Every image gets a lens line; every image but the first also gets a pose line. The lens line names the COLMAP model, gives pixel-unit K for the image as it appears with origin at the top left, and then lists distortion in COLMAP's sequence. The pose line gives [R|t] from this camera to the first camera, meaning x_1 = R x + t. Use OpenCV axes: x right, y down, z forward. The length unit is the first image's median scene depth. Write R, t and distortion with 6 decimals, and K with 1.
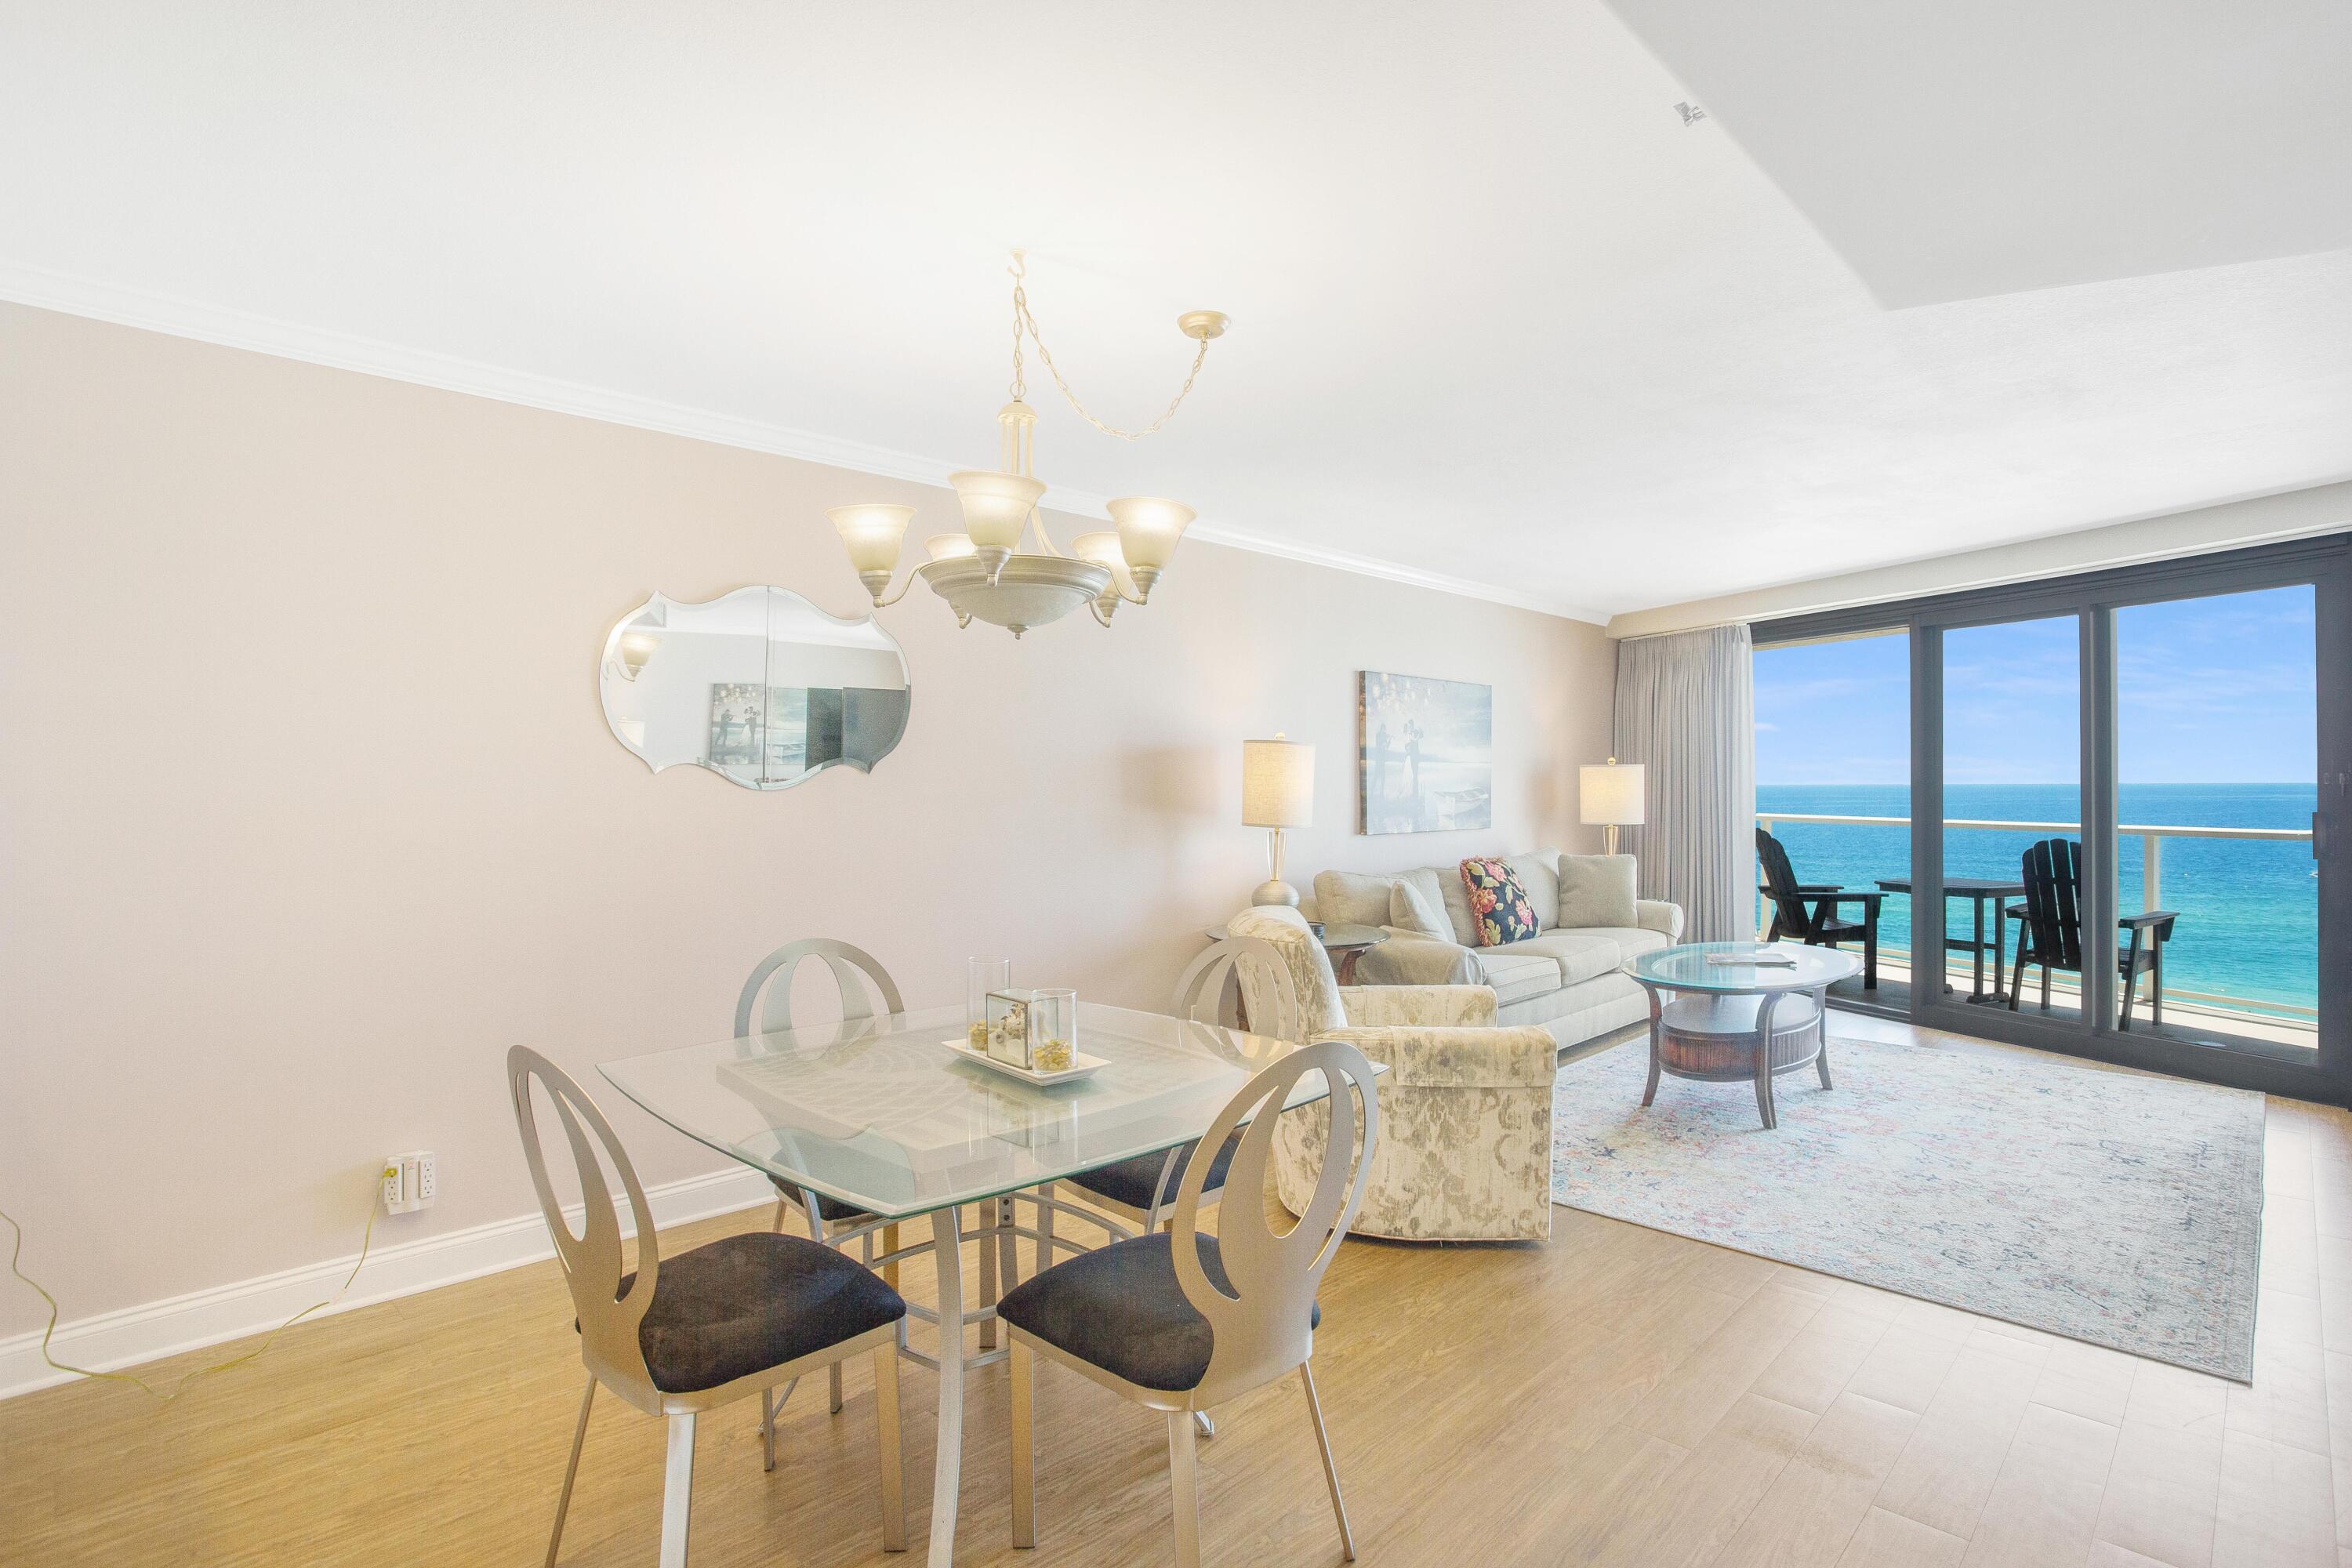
lens RADIAL K [[1178.1, 0, 1252.2], [0, 1178.1, 760.7], [0, 0, 1]] dist [-0.003054, -0.000567]
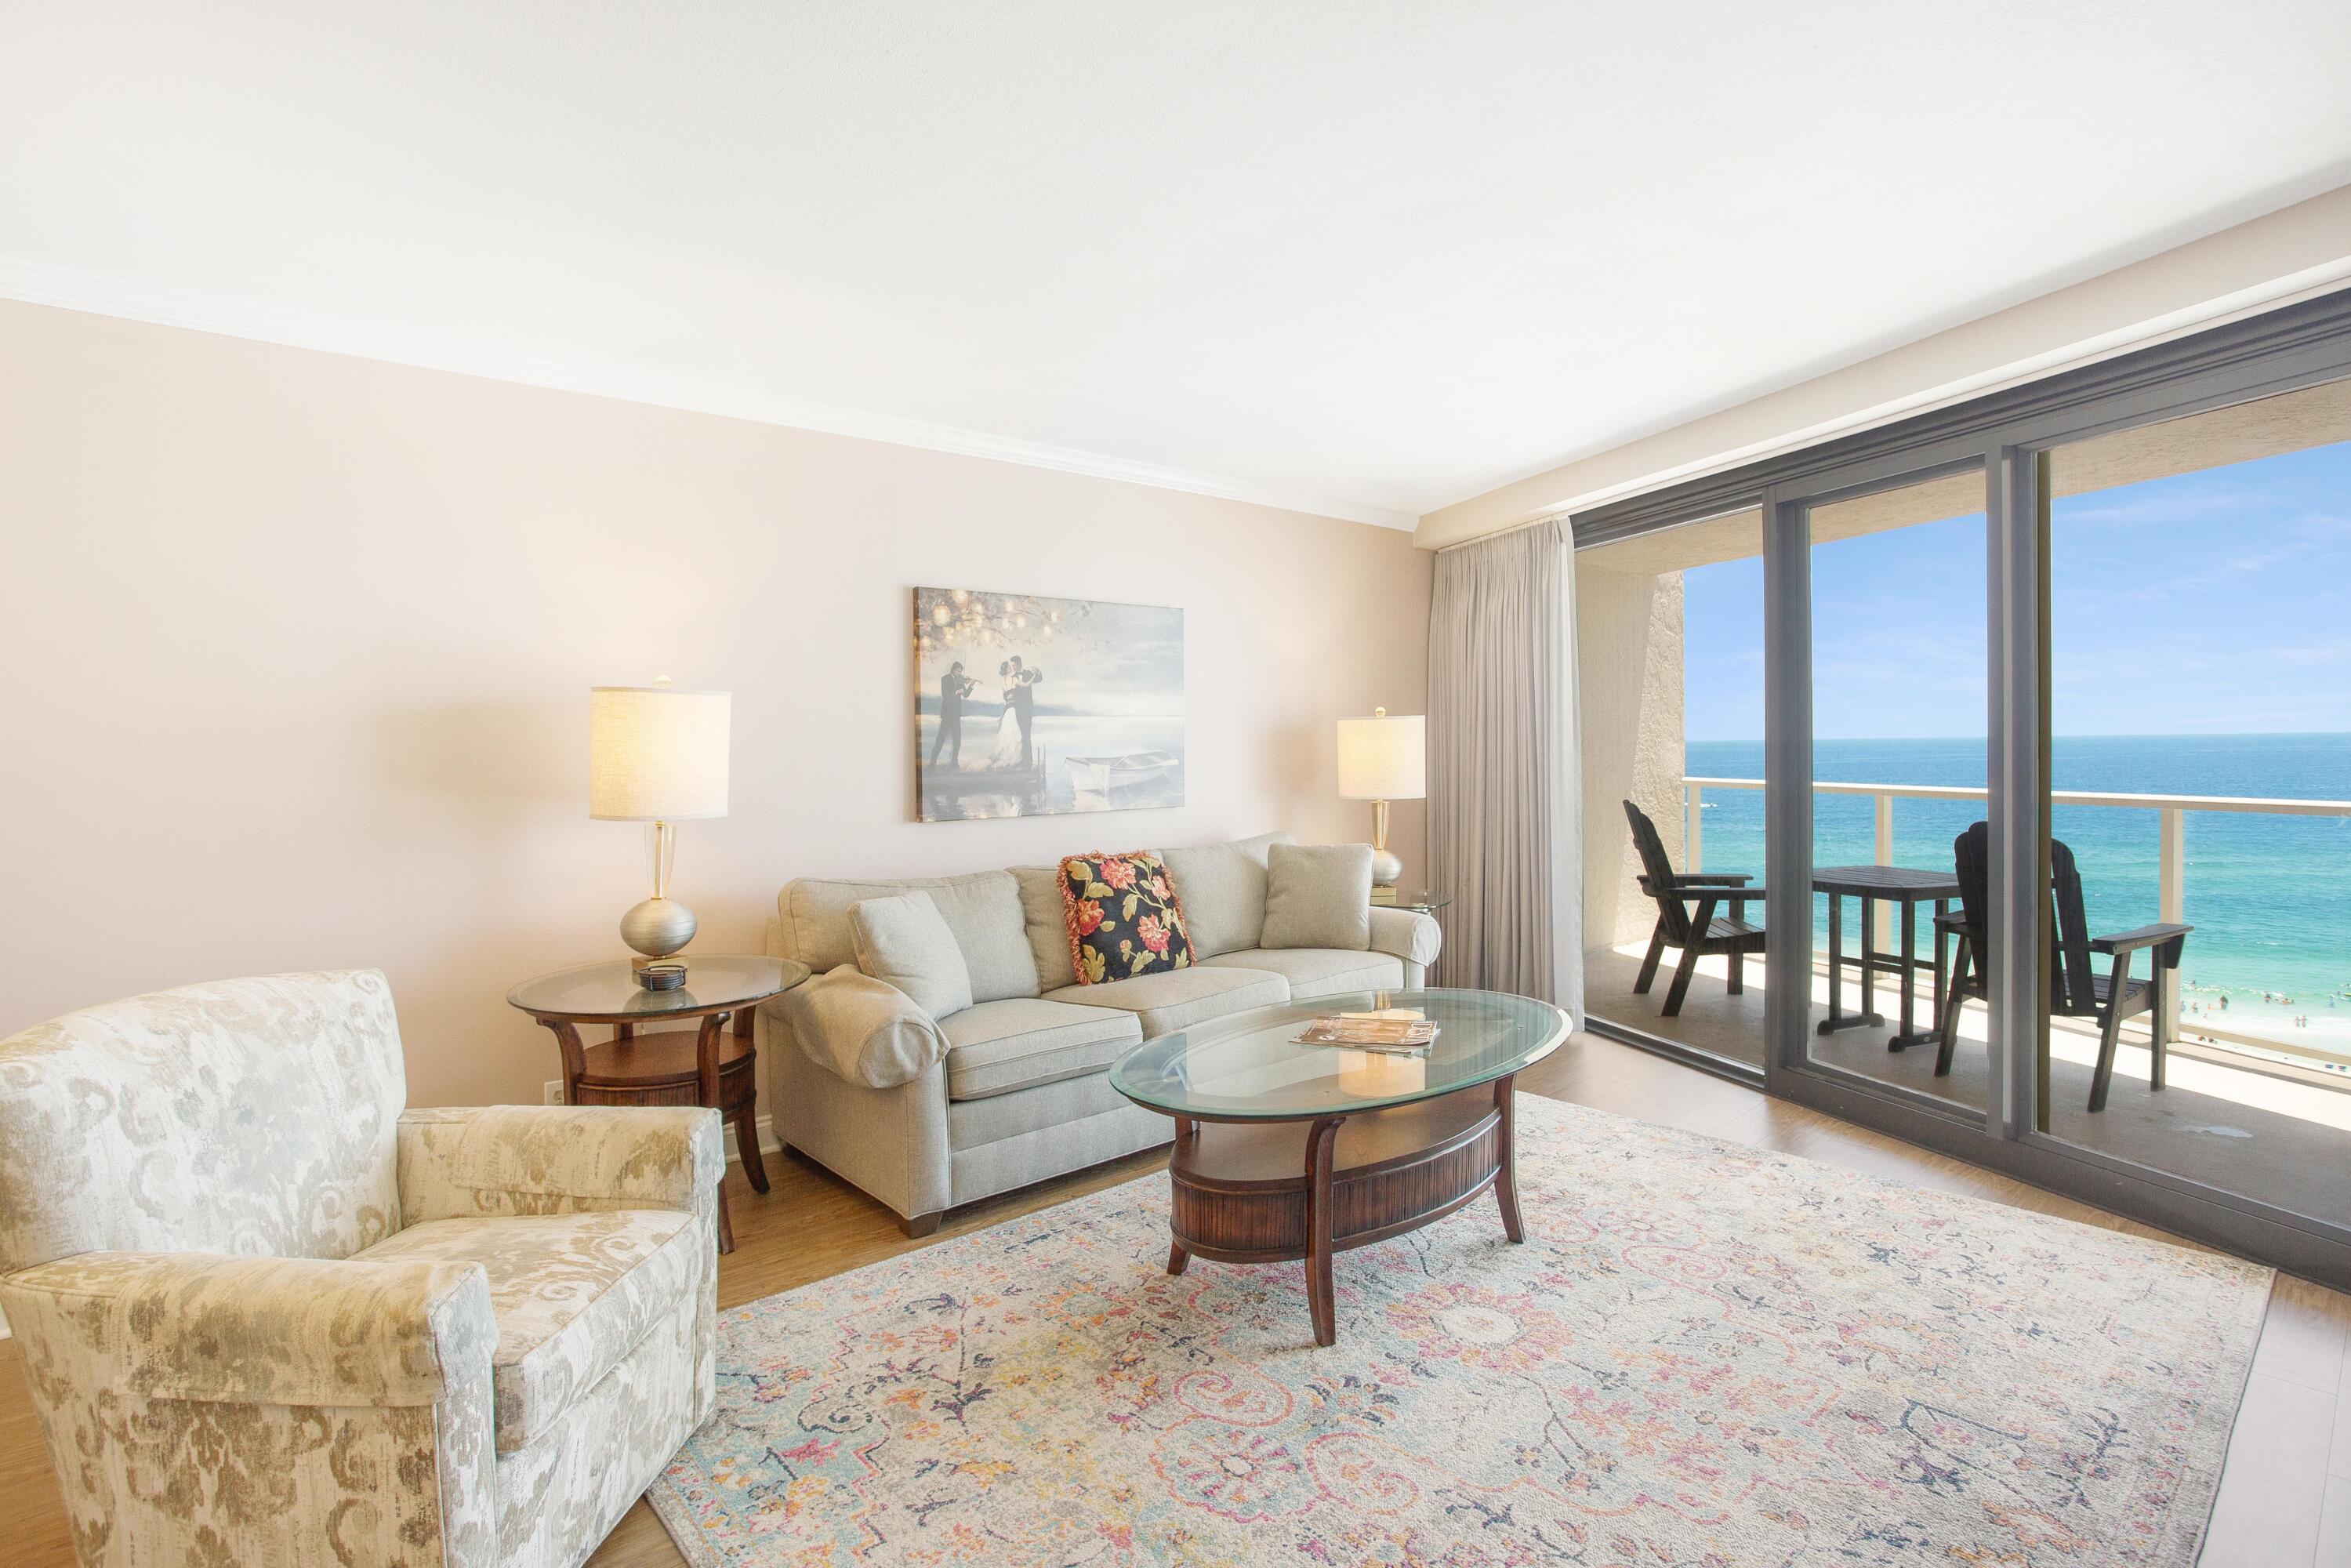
lens RADIAL K [[1186.2, 0, 1250.7], [0, 1186.2, 743.6], [0, 0, 1]] dist [-0.011176, -0.000365]
pose [[0.996148, -0.010000, -0.087113, 0.340978], [0.011997, 0.999676, 0.022441, 0.002993], [0.086861, -0.023400, 0.995946, 0.310174]]
